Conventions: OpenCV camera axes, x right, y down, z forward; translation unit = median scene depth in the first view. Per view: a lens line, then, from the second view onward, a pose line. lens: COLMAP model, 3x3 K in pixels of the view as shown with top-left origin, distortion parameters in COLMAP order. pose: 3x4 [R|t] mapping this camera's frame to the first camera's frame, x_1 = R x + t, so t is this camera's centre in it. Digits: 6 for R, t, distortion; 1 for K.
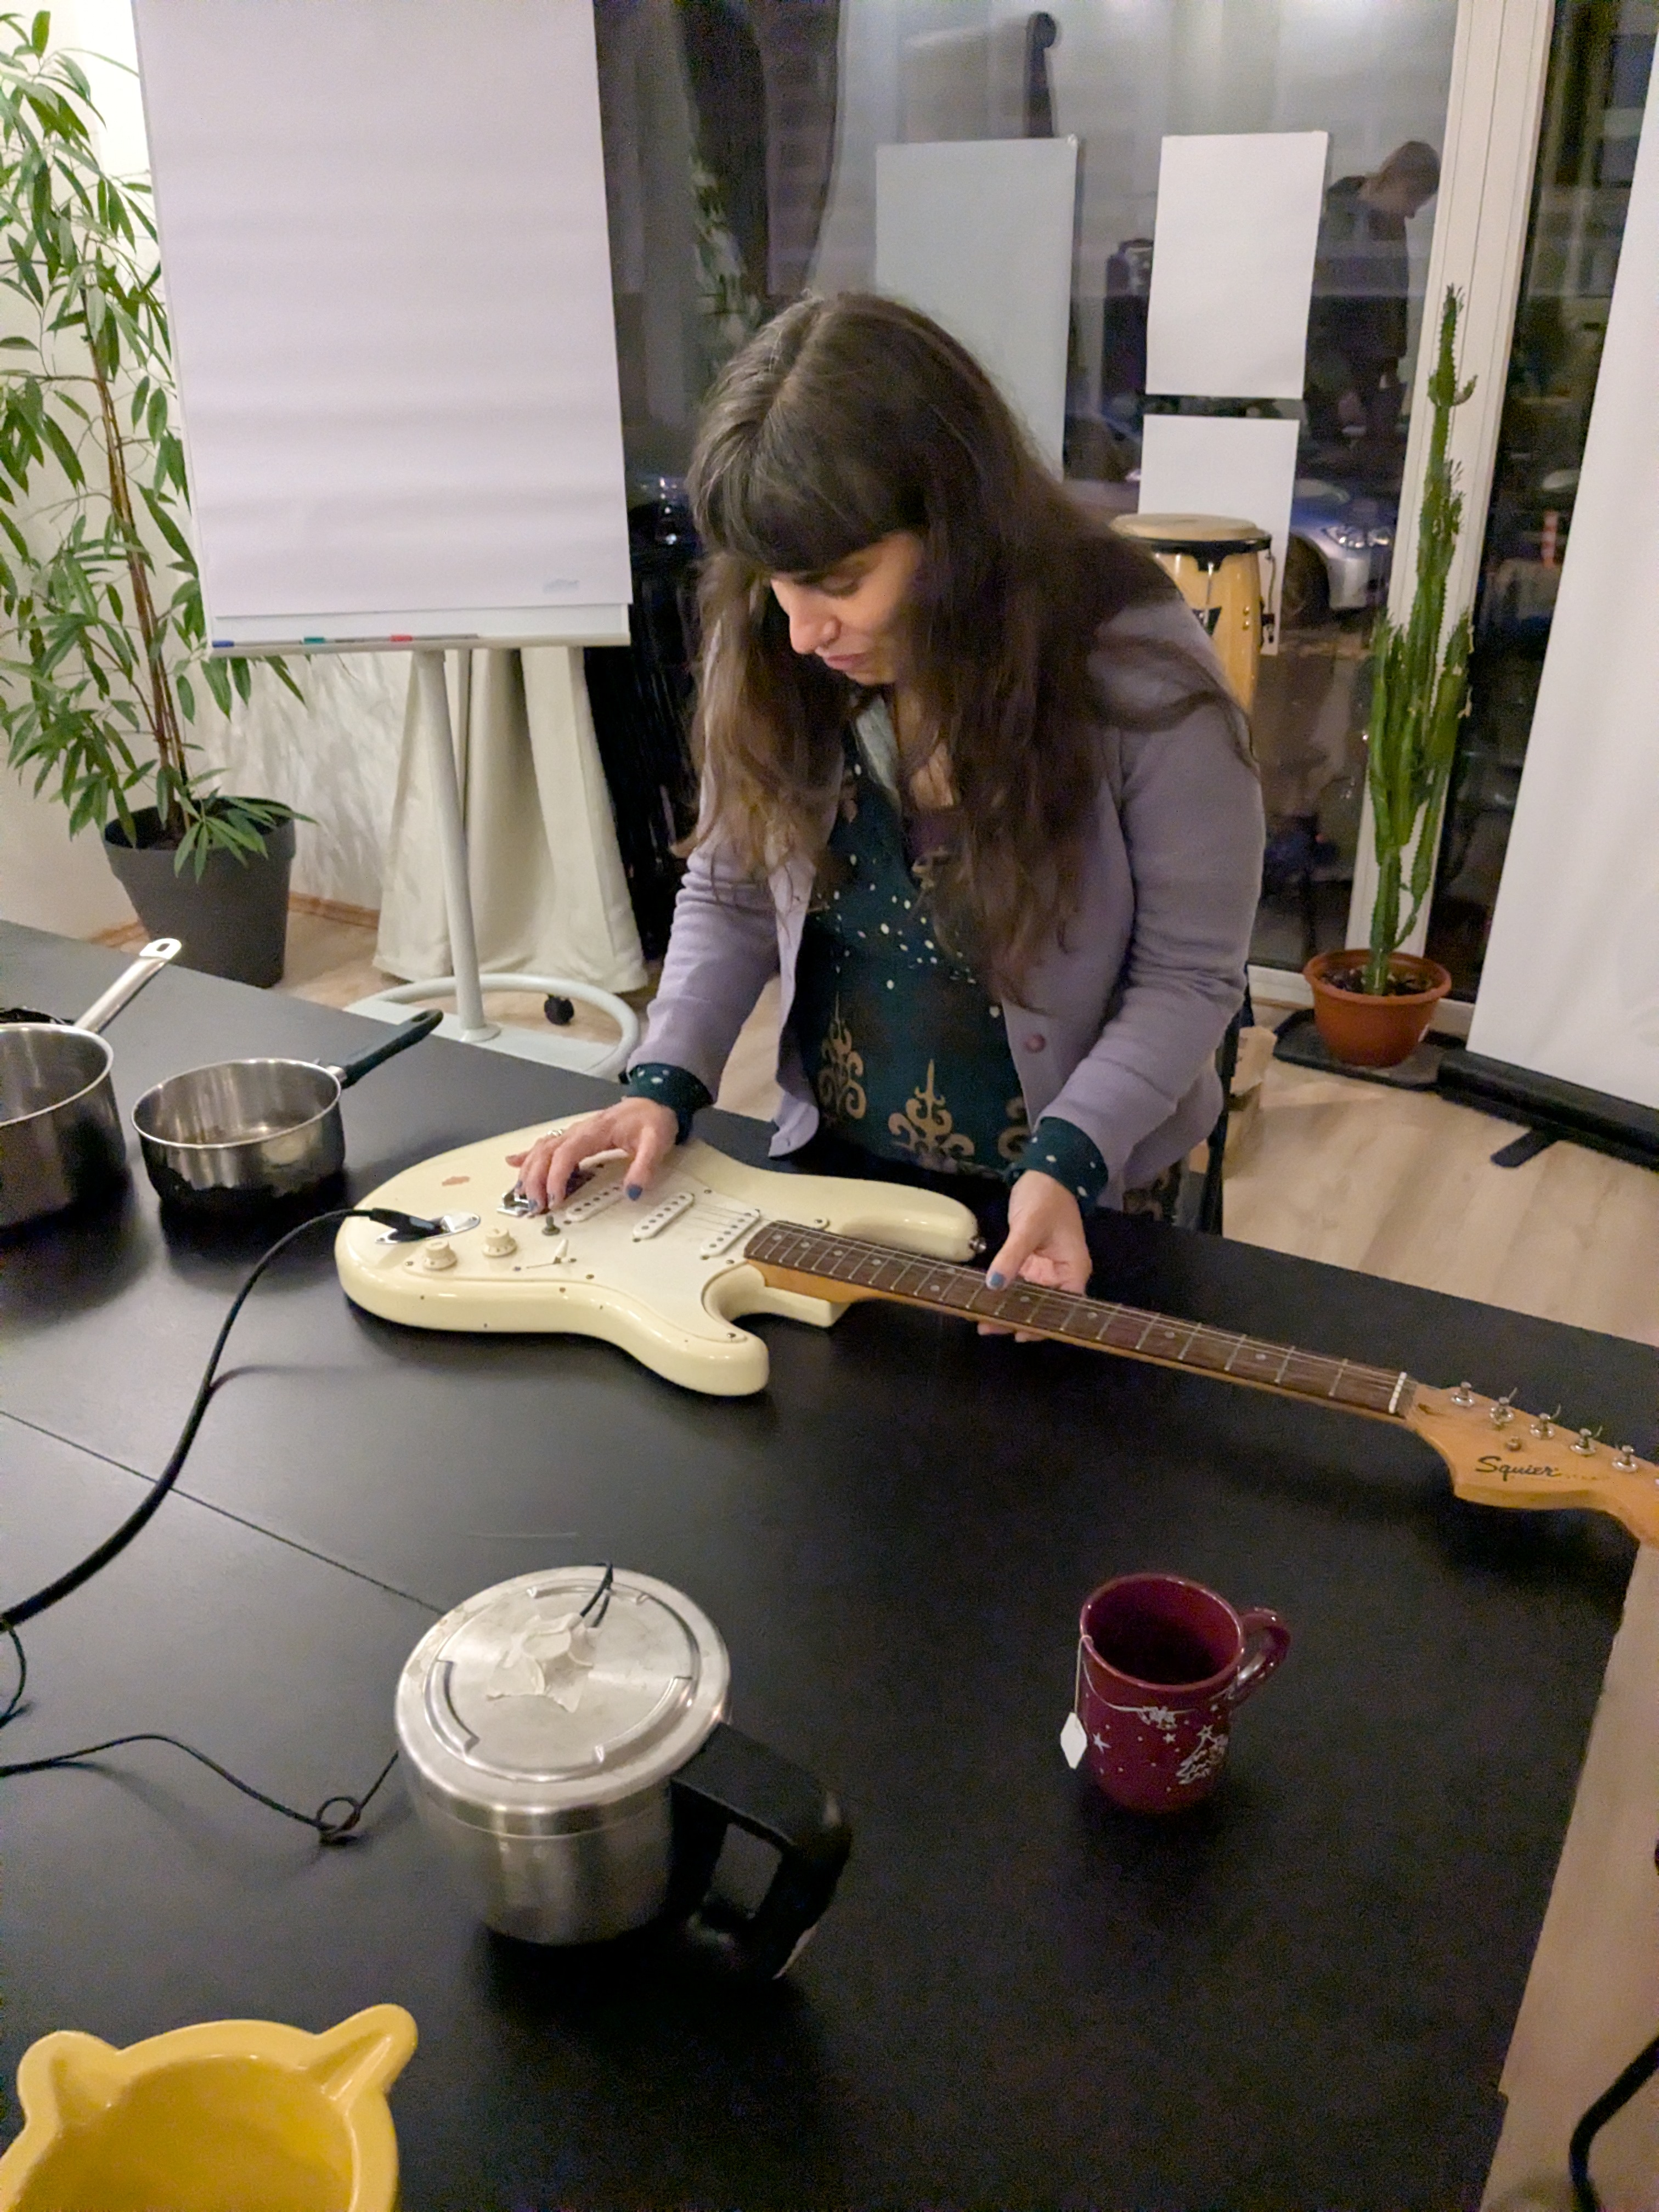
lens RADIAL K [[1755.4, 0, 825.4], [0, 1755.4, 1093.0], [0, 0, 1]] dist [0.057330, -0.092866]
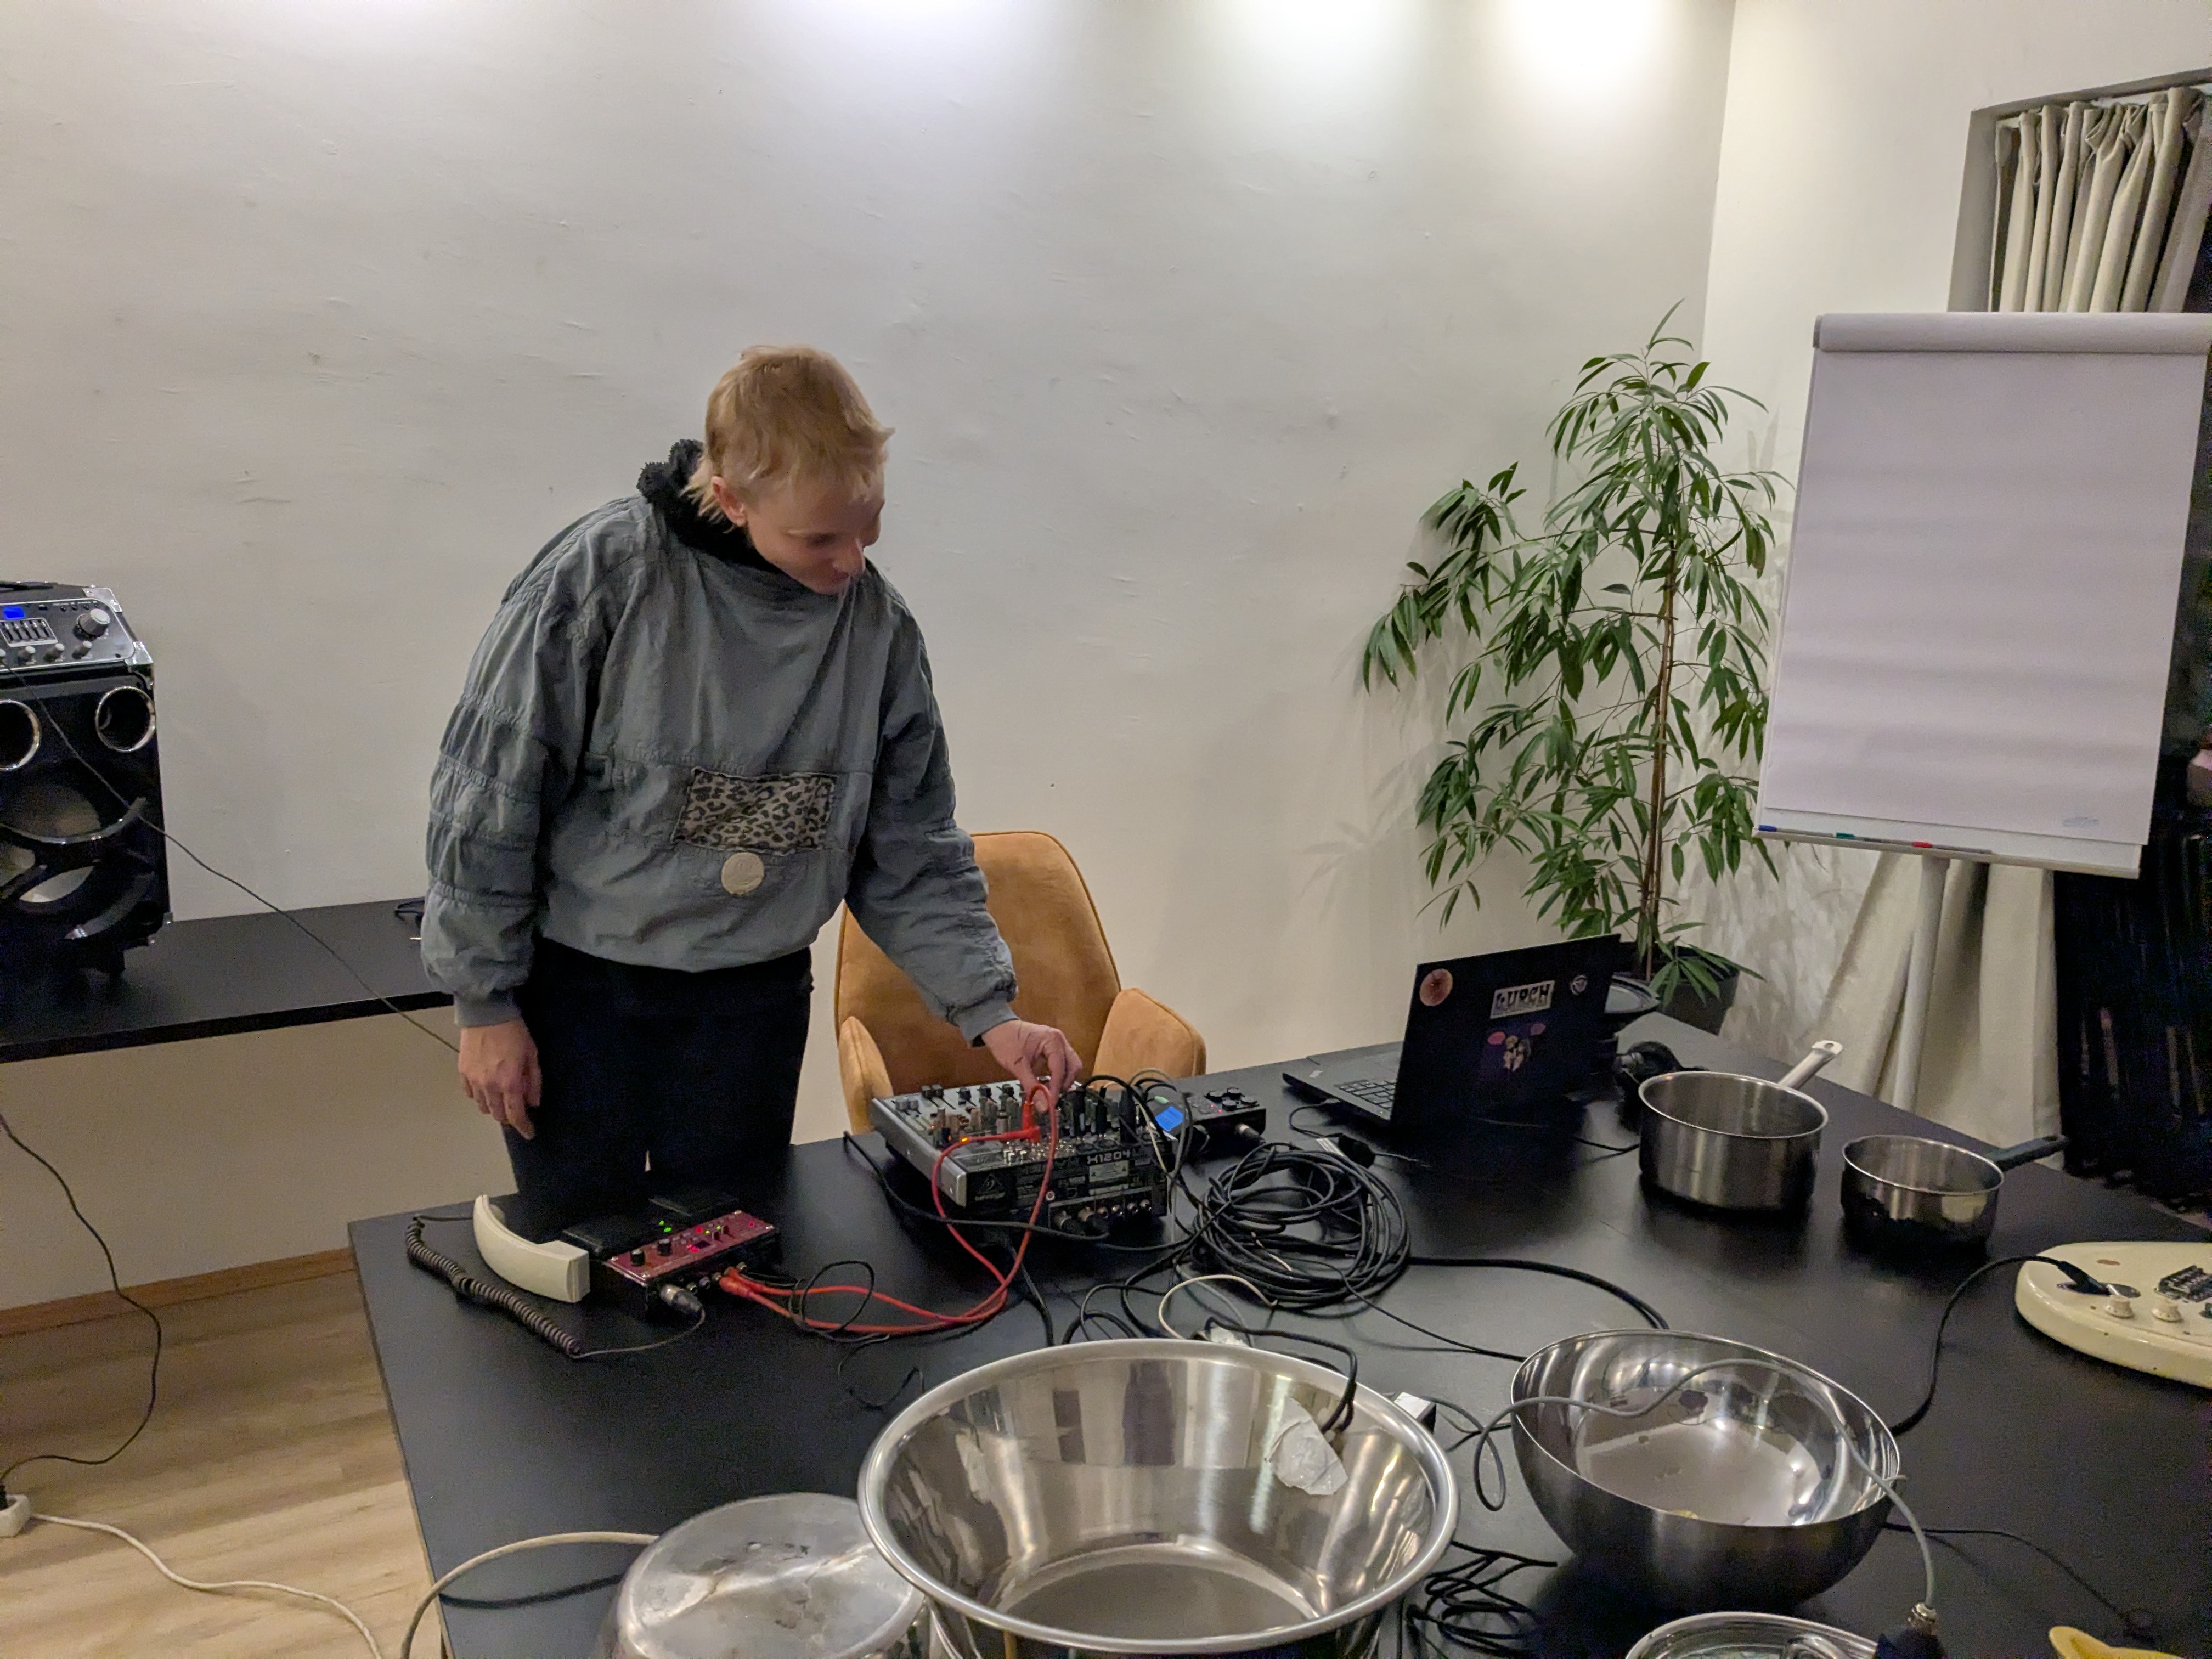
lens RADIAL K [[1755.4, 0, 1106.0], [0, 1755.4, 829.5], [0, 0, 1]] dist [0.057330, -0.092866]
pose [[0.867316, 0.146639, -0.475668, -0.128474], [-0.259639, 0.948595, -0.180984, 0.081049], [0.424676, 0.280472, 0.860805, -0.234249]]
